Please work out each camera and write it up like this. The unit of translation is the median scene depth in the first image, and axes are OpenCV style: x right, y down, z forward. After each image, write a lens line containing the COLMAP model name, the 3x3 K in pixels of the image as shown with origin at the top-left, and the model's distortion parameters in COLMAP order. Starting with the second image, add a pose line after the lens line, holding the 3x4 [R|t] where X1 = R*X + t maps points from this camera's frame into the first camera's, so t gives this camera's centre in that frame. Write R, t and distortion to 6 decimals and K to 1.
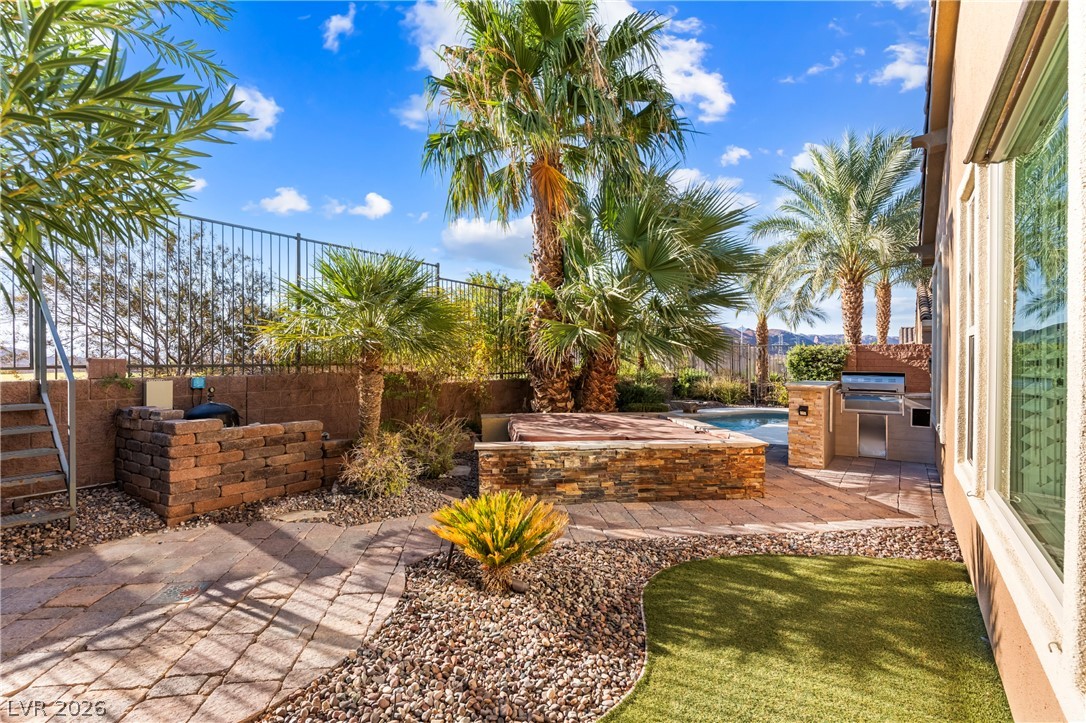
lens RADIAL K [[513.3, 0, 543.0], [0, 513.3, 361.5], [0, 0, 1]] dist [0.001986, 0.000908]
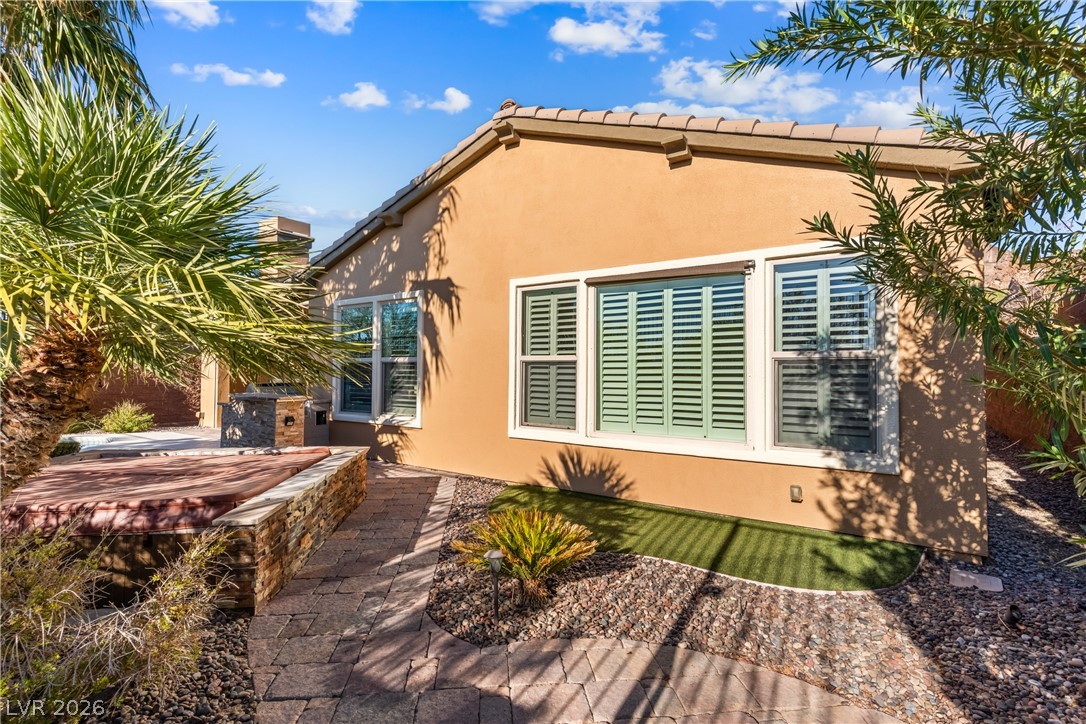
lens RADIAL K [[513.3, 0, 543.0], [0, 513.3, 362.0], [0, 0, 1]] dist [0.001986, 0.000908]
pose [[-0.005630, 0.016024, 0.999856, -1.021570], [-0.000742, 0.999871, -0.016029, -0.017170], [-0.999984, -0.000832, -0.005618, 0.899529]]
